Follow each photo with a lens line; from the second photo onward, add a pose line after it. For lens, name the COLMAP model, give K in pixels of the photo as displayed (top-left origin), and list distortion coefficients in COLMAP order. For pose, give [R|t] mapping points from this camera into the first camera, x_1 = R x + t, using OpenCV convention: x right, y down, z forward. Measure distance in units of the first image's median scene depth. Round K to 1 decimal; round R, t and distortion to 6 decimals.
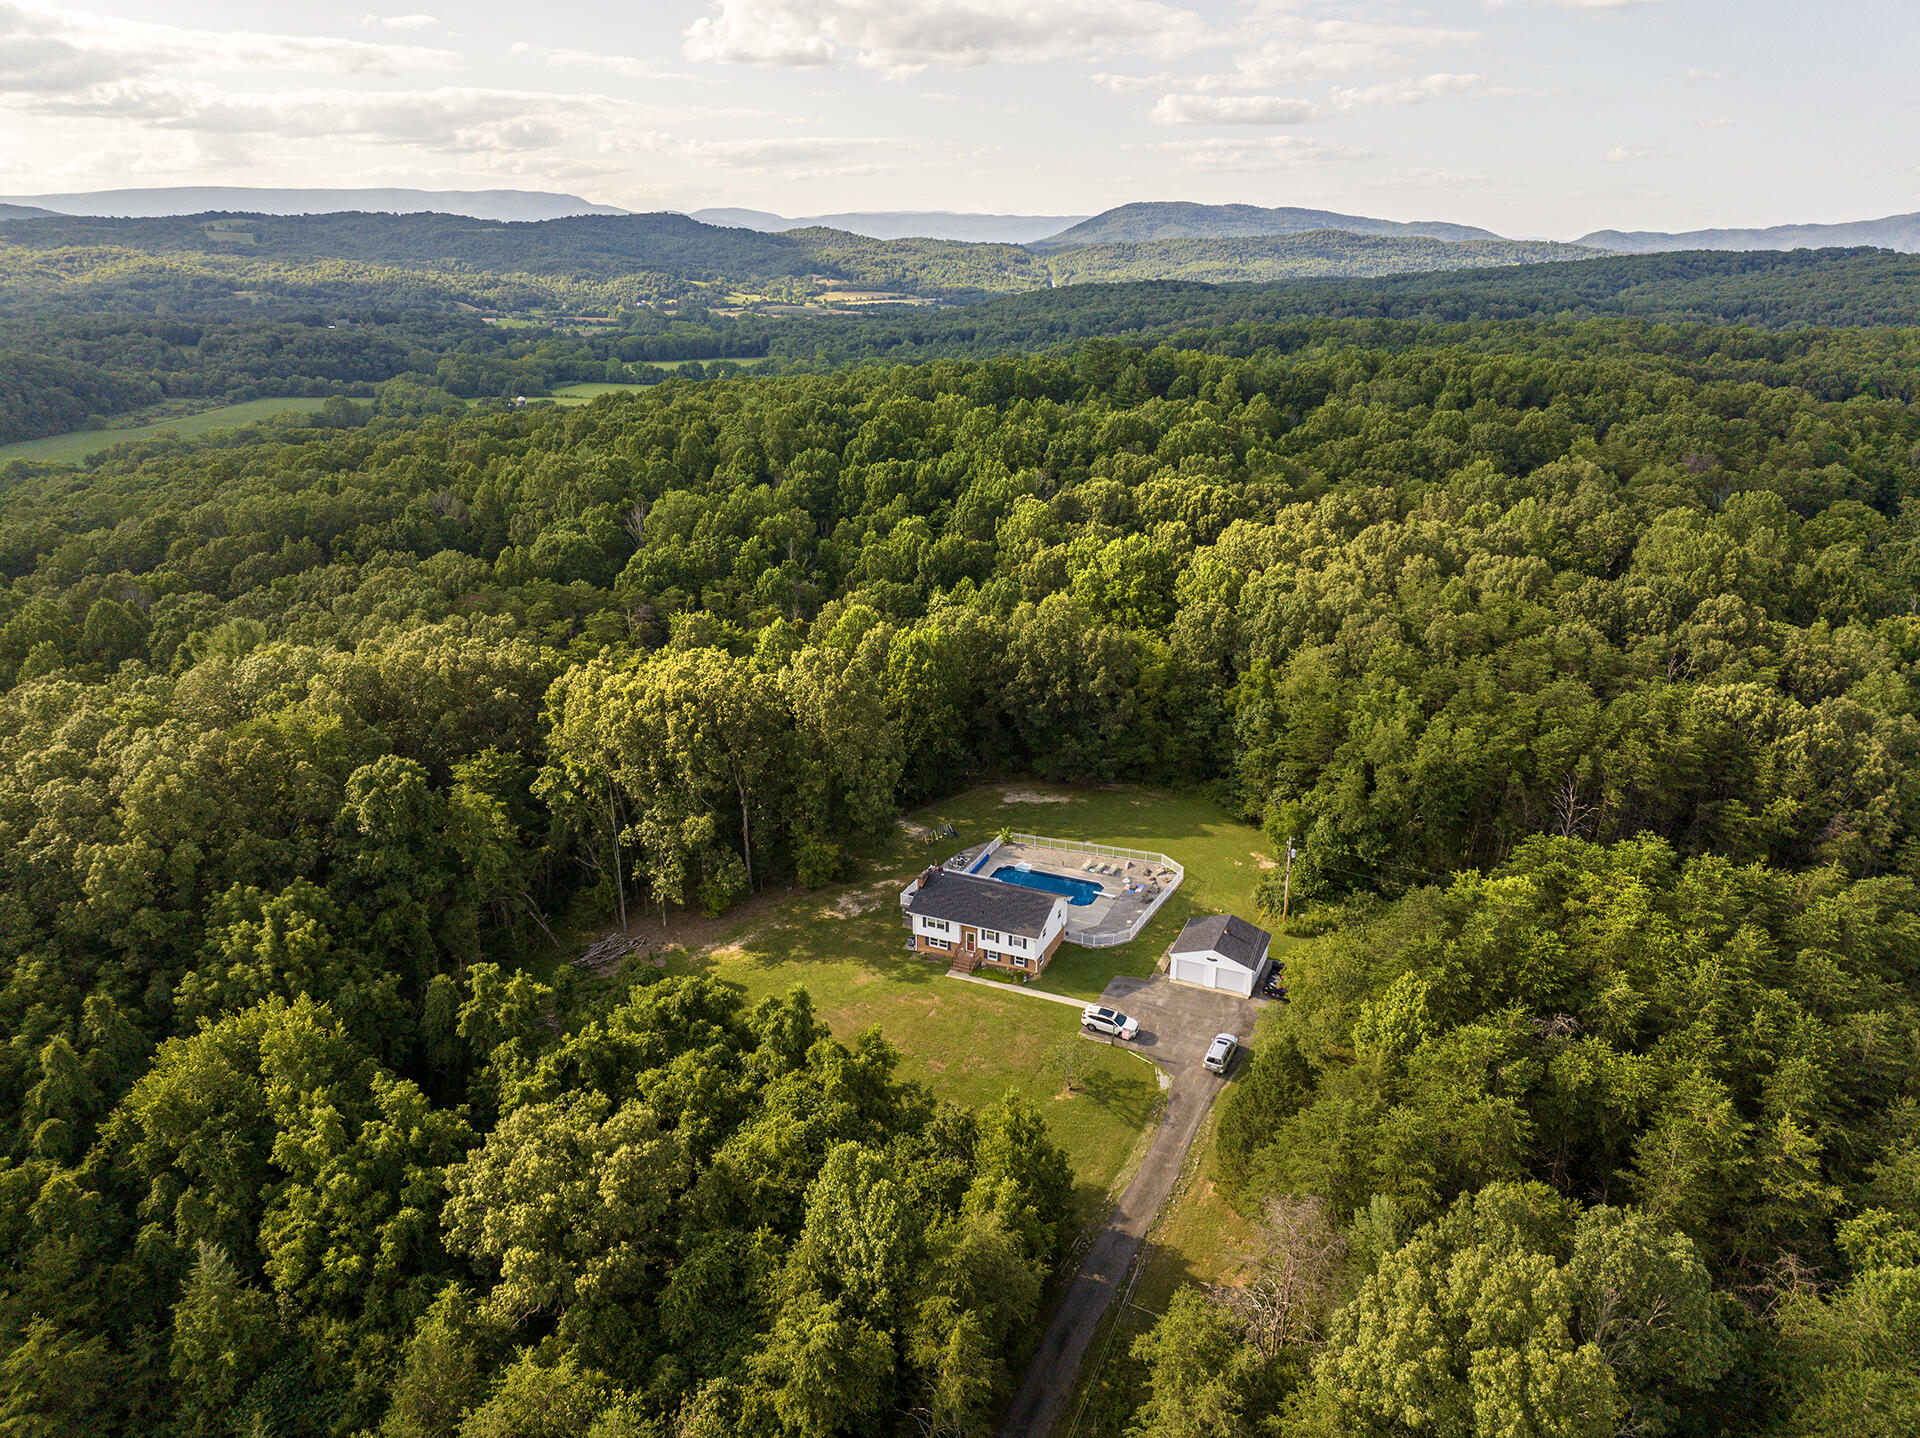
lens RADIAL K [[1319.4, 0, 963.0], [0, 1319.4, 756.4], [0, 0, 1]] dist [-0.007184, 0.000146]
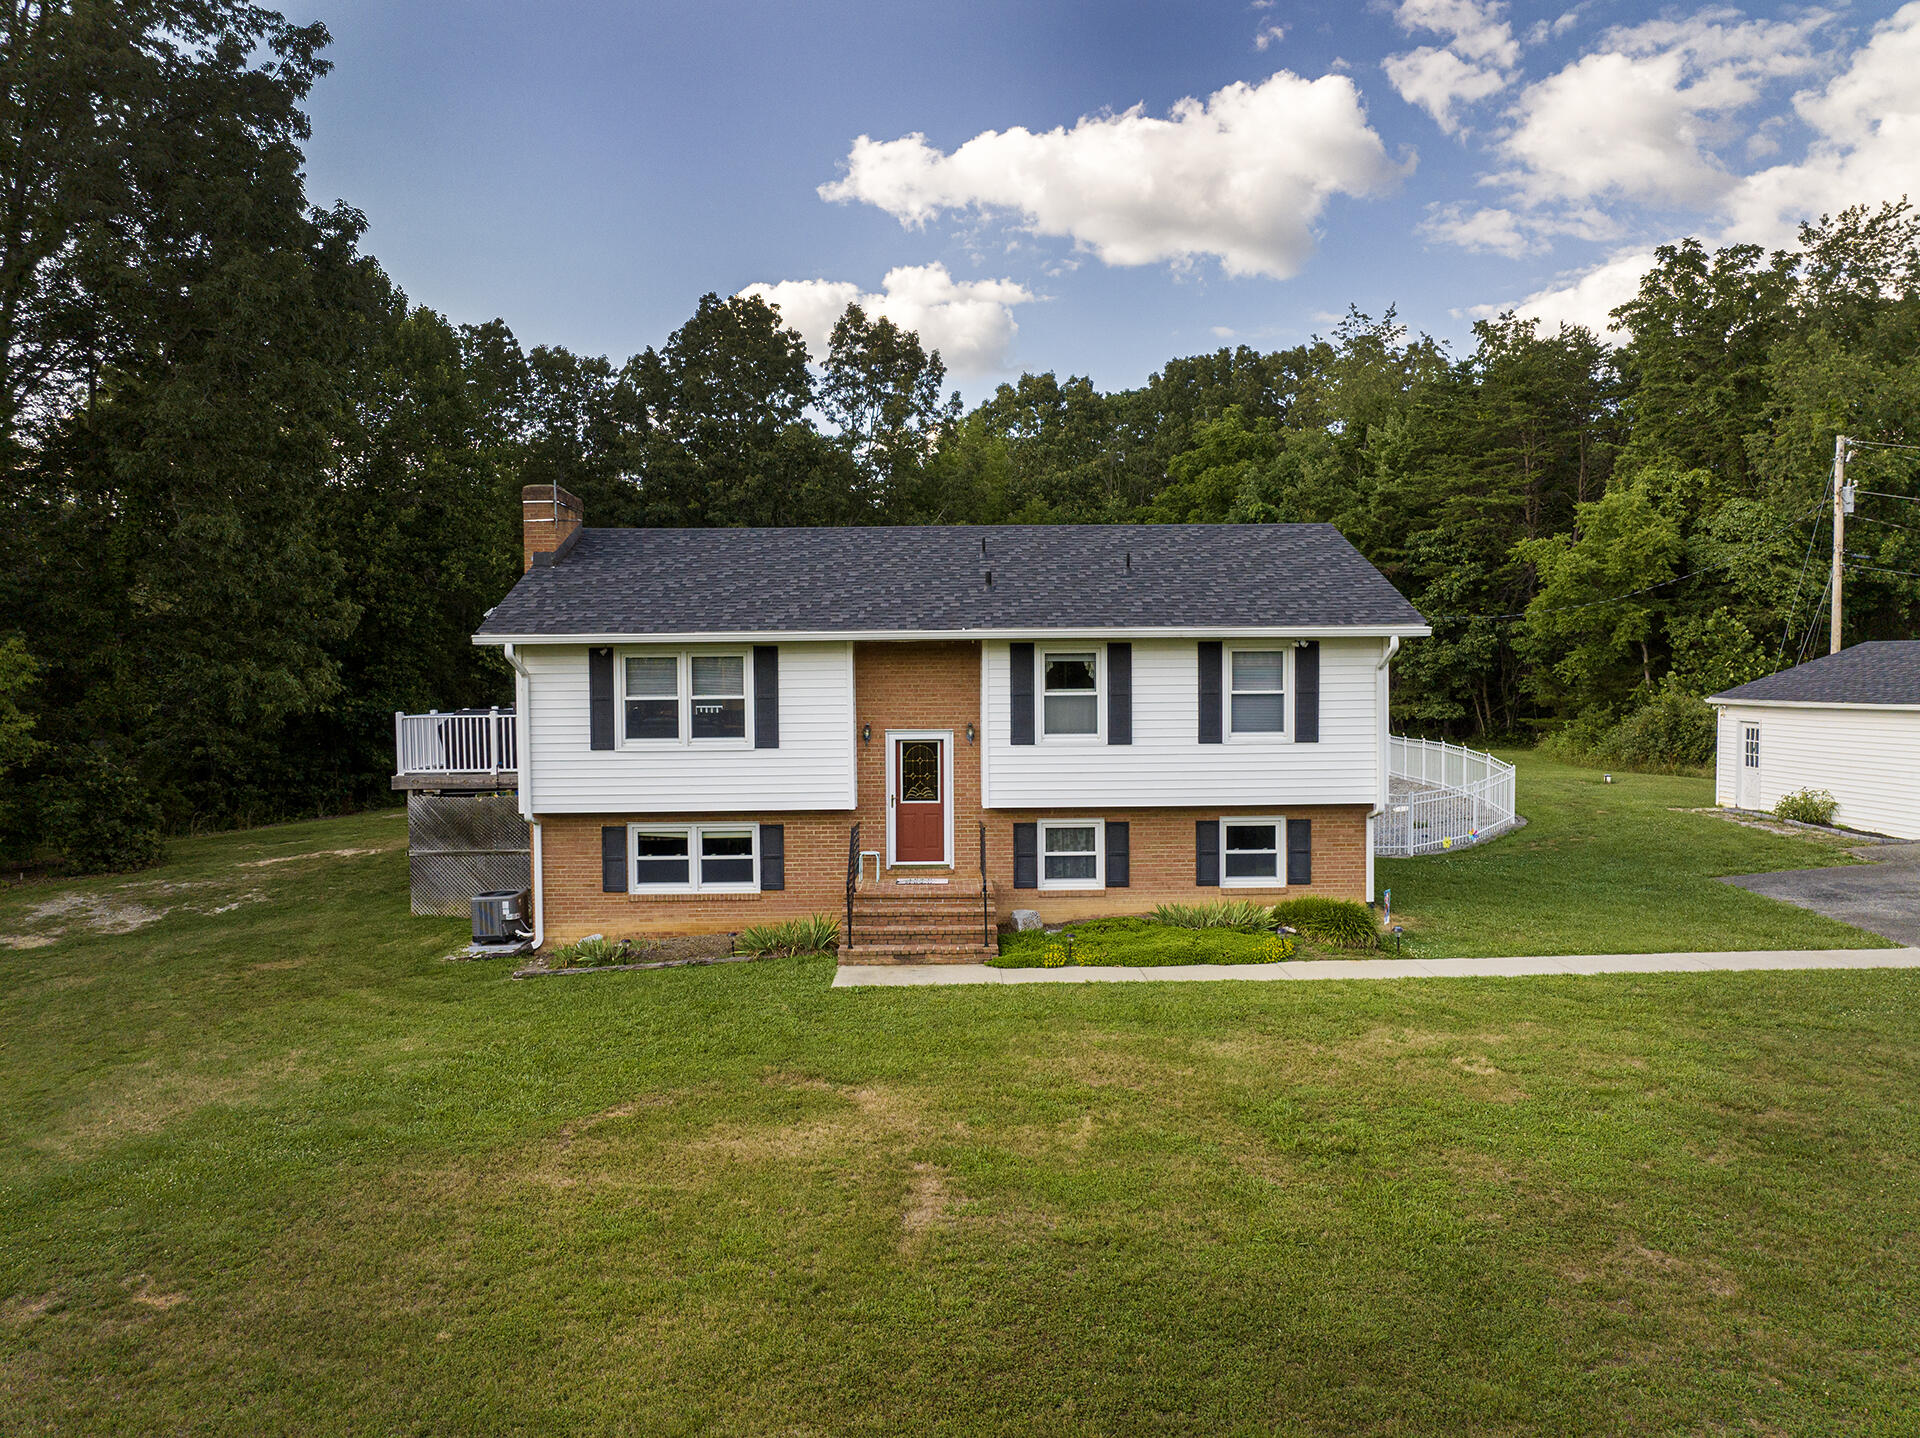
lens RADIAL K [[1357.9, 0, 960.0], [0, 1357.9, 719.0], [0, 0, 1]] dist [-0.042360, 0.002413]
pose [[0.909906, -0.027952, 0.413871, -0.055183], [0.164252, 0.940457, -0.297595, 0.178052], [-0.380909, 0.338763, 0.860318, 0.843927]]
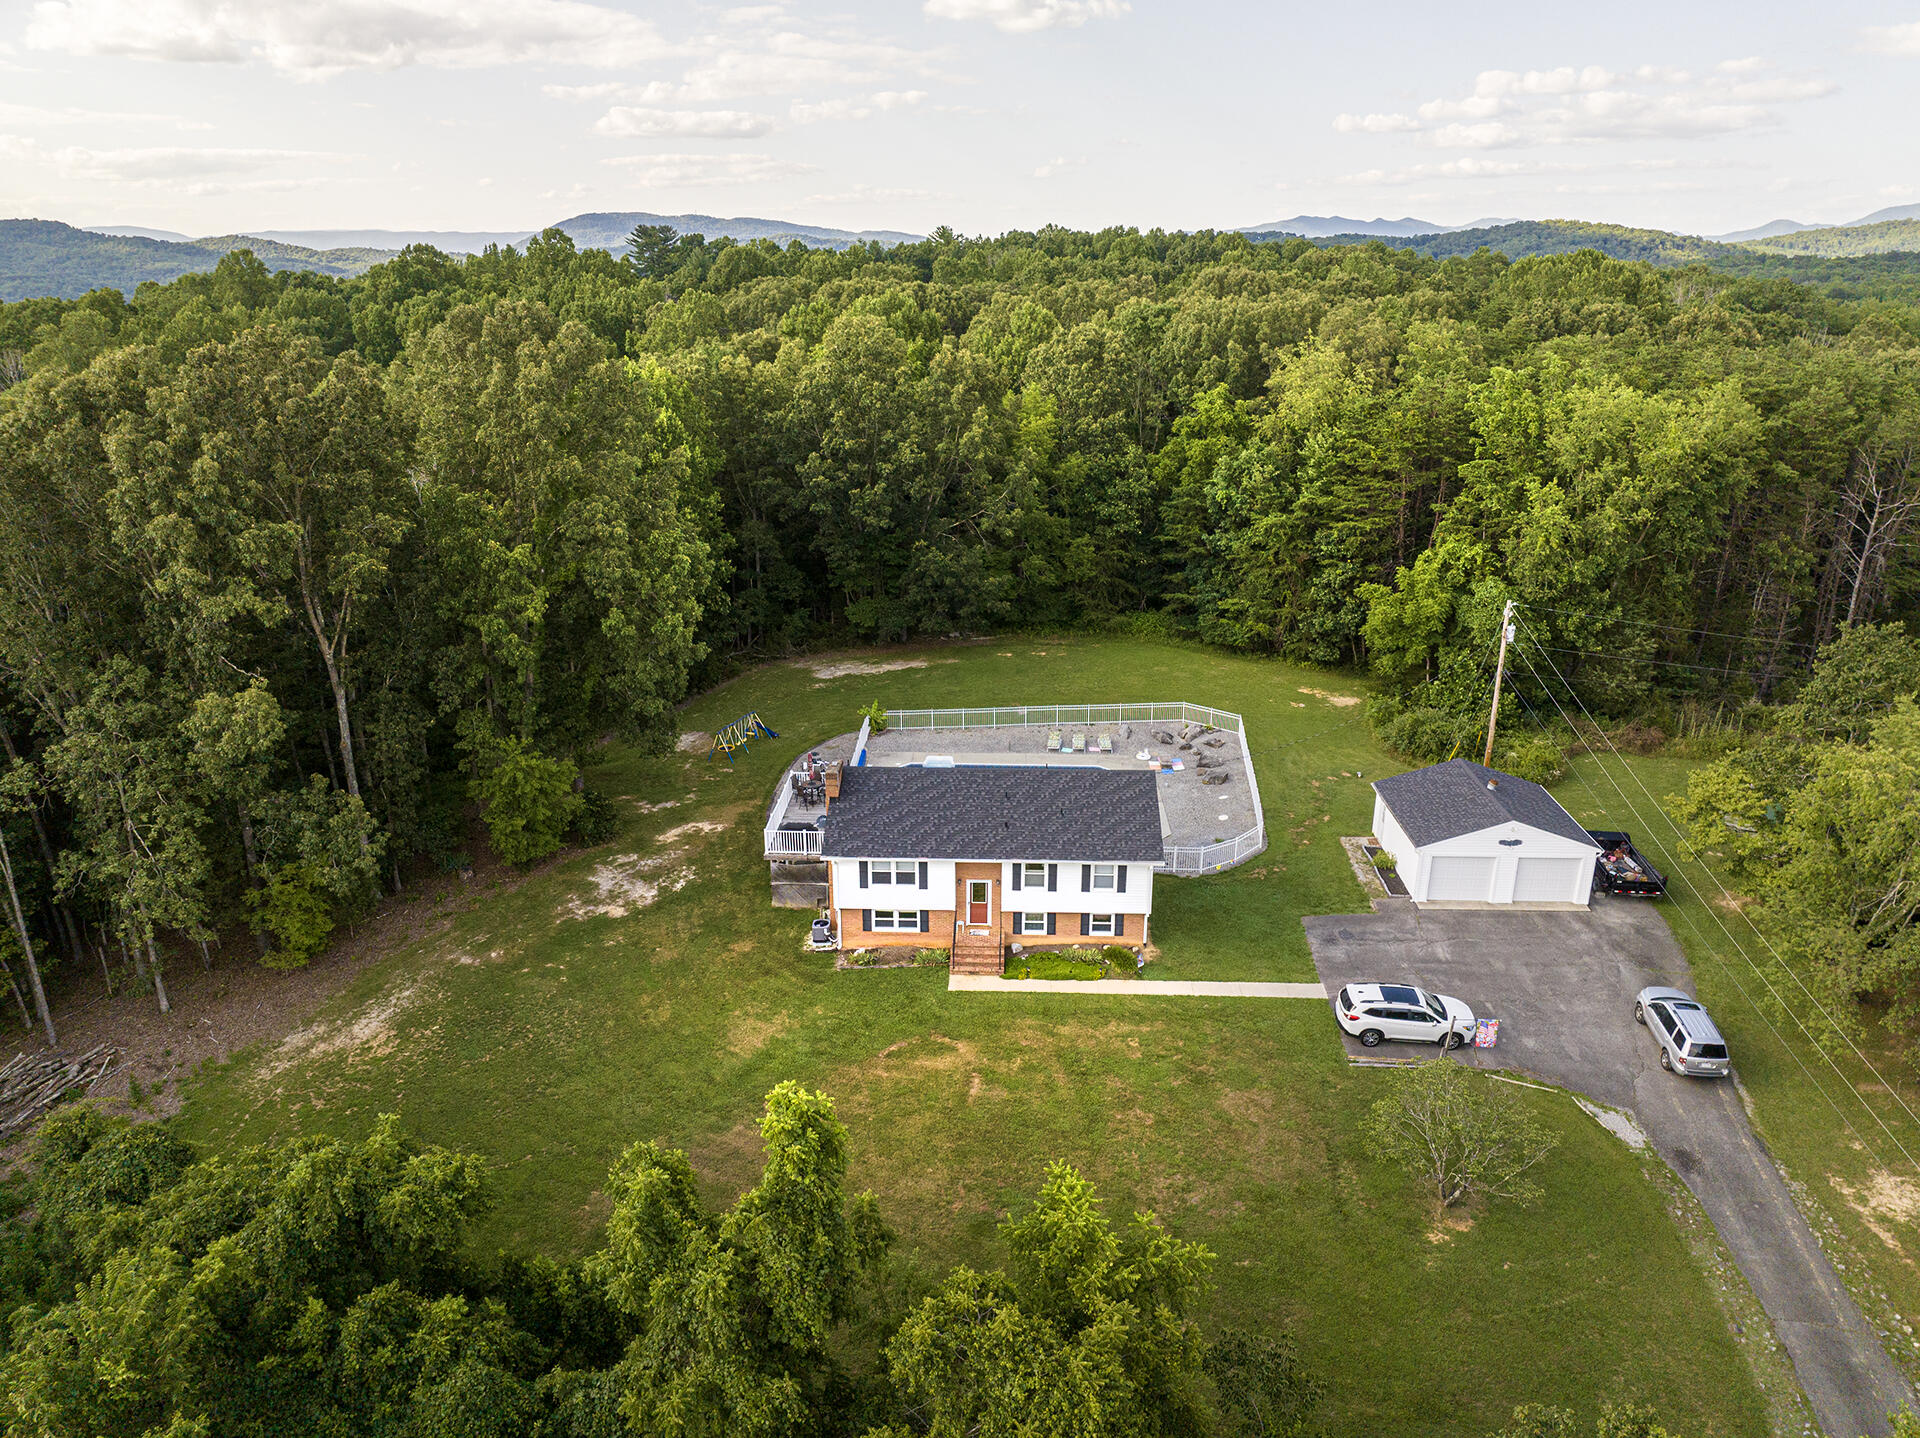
lens RADIAL K [[1357.9, 0, 960.0], [0, 1357.9, 719.0], [0, 0, 1]] dist [-0.042360, 0.002413]
pose [[0.932702, -0.123454, 0.338860, -0.138162], [0.136600, 0.990511, -0.015122, 0.086760], [-0.333778, 0.060392, 0.940715, 0.579279]]
